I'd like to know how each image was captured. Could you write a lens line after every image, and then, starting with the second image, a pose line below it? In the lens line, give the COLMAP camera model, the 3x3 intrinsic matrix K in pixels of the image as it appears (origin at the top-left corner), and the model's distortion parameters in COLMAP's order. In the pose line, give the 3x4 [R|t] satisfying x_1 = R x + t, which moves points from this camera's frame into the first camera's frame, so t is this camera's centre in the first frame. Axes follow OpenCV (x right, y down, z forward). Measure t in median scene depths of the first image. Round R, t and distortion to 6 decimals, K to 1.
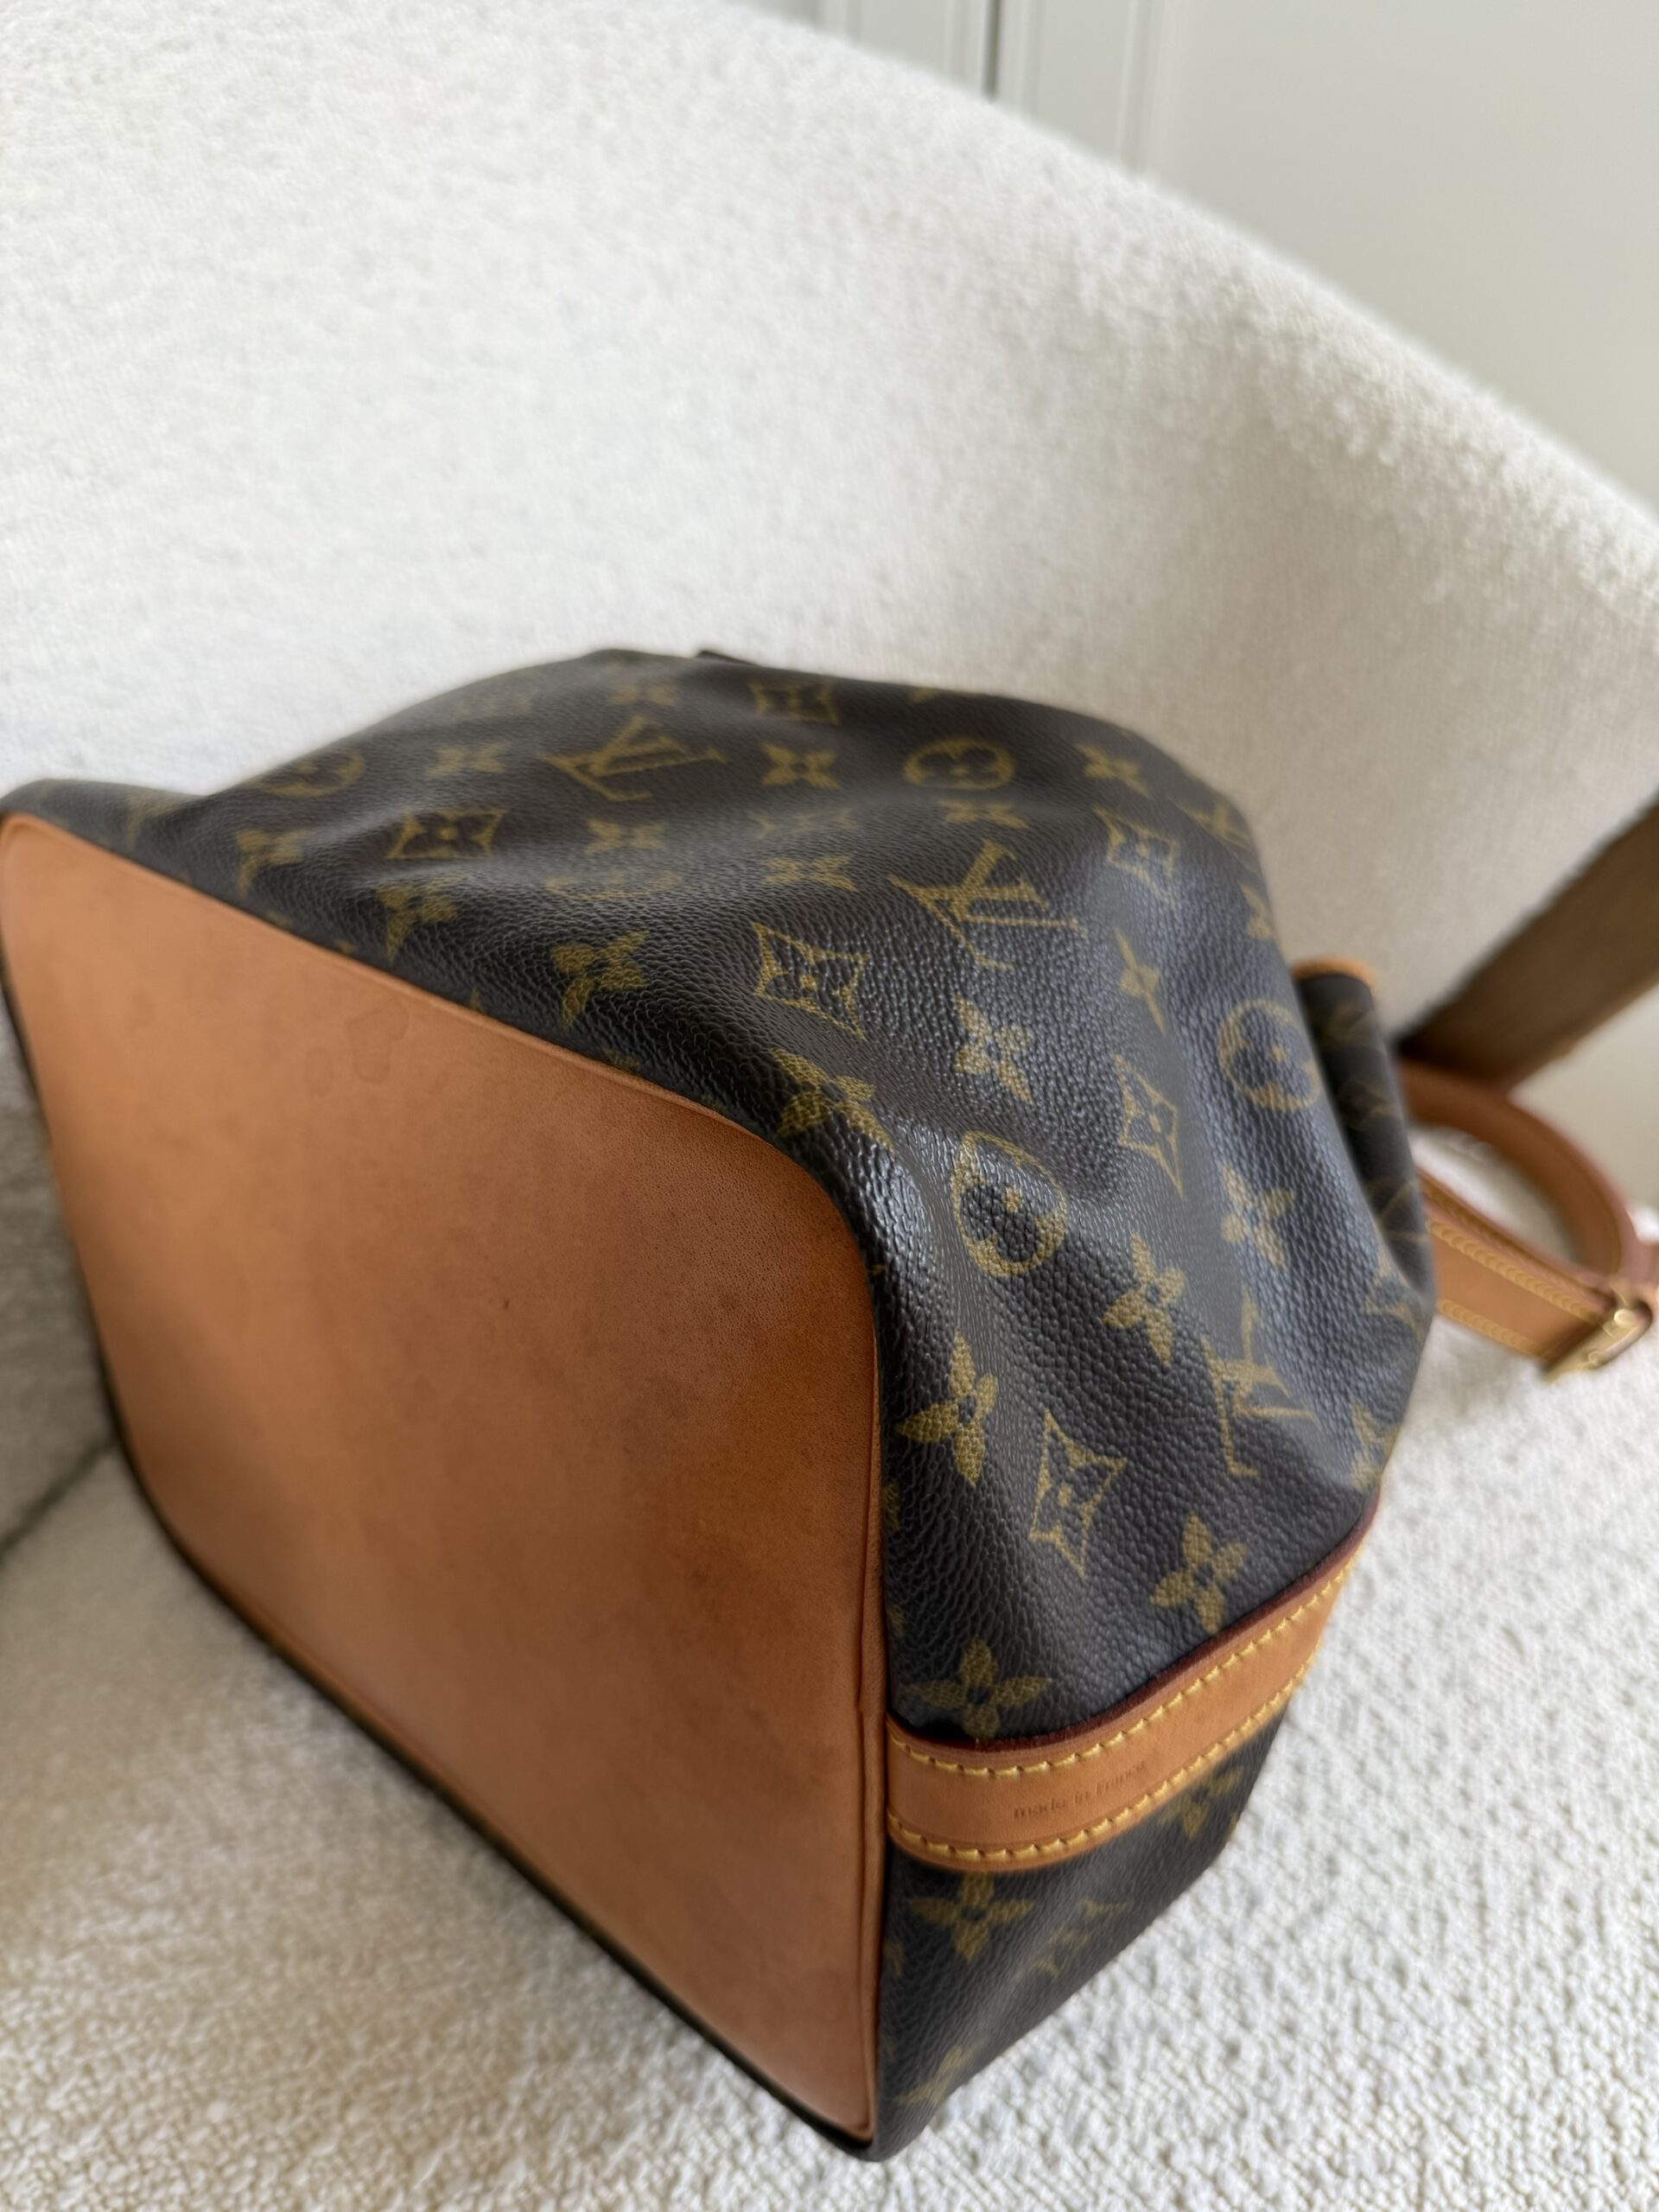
lens RADIAL K [[1637.3, 0, 829.3], [0, 1637.3, 1113.8], [0, 0, 1]] dist [-0.048522, 0.012628]
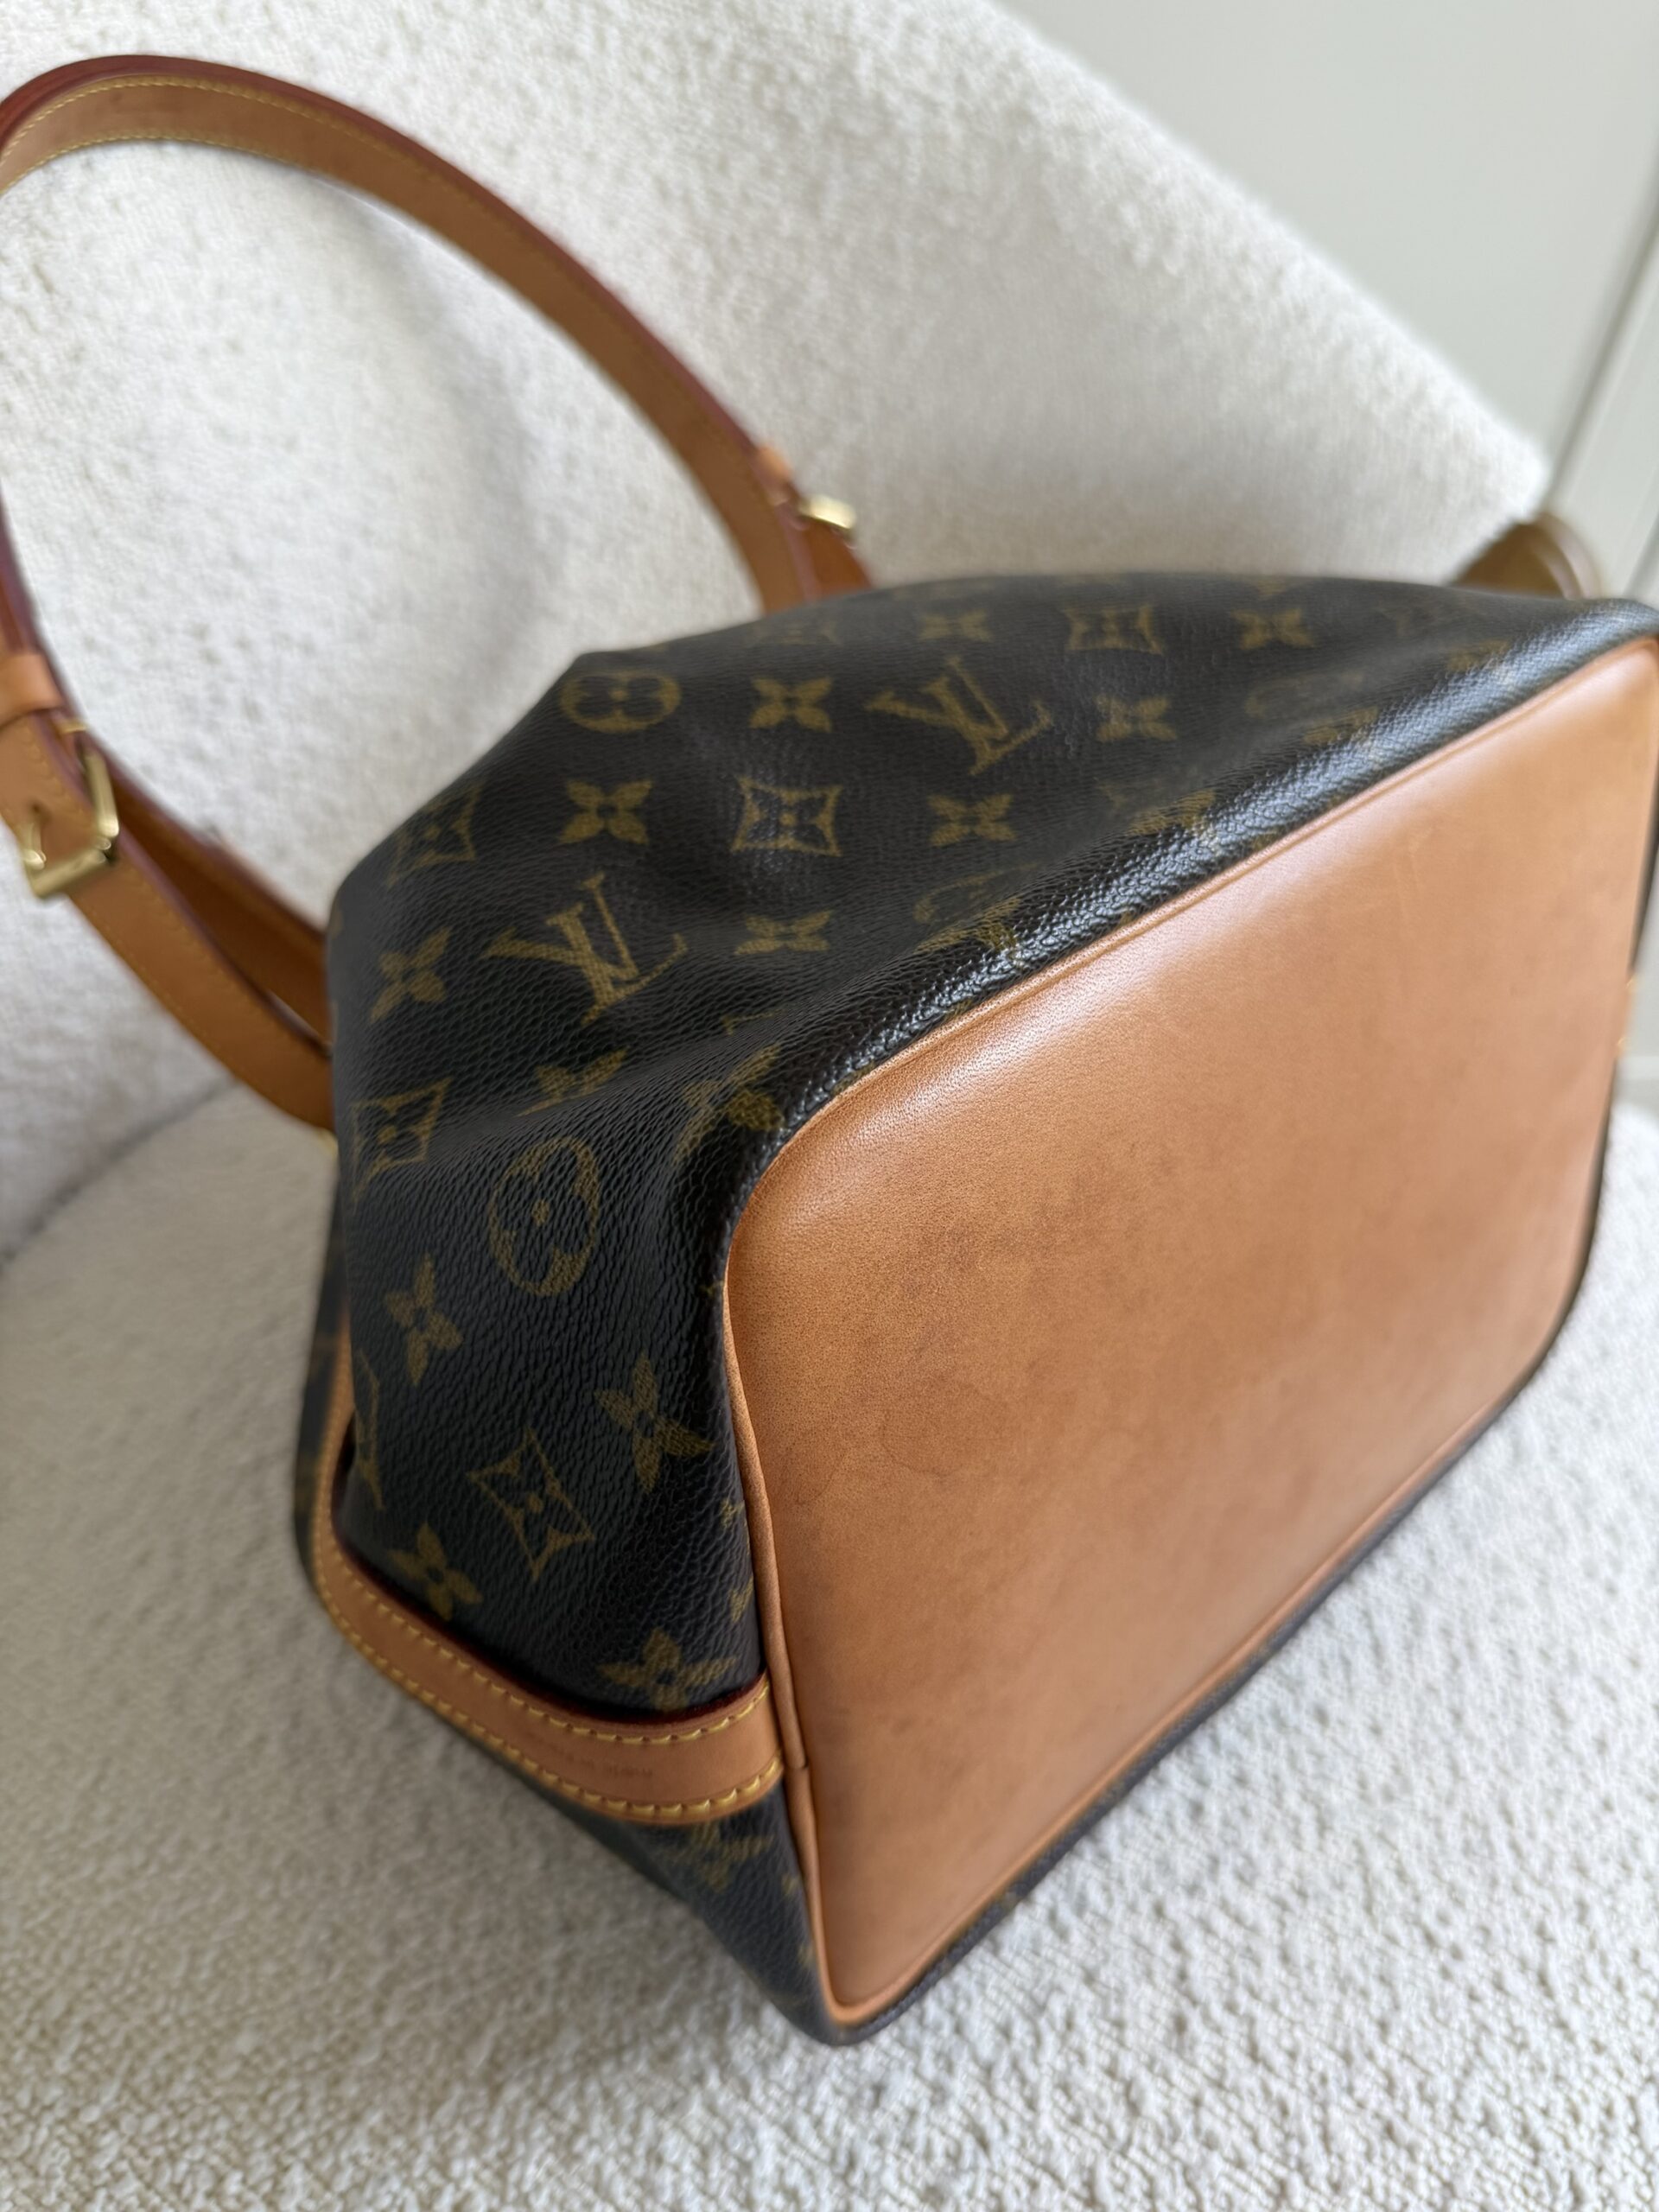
lens RADIAL K [[1637.3, 0, 826.5], [0, 1637.3, 1115.3], [0, 0, 1]] dist [-0.048522, 0.012628]
pose [[0.972476, -0.078689, 0.219316, -0.140682], [0.049955, 0.989773, 0.133616, -0.035158], [-0.227587, -0.118983, 0.966461, 0.025077]]
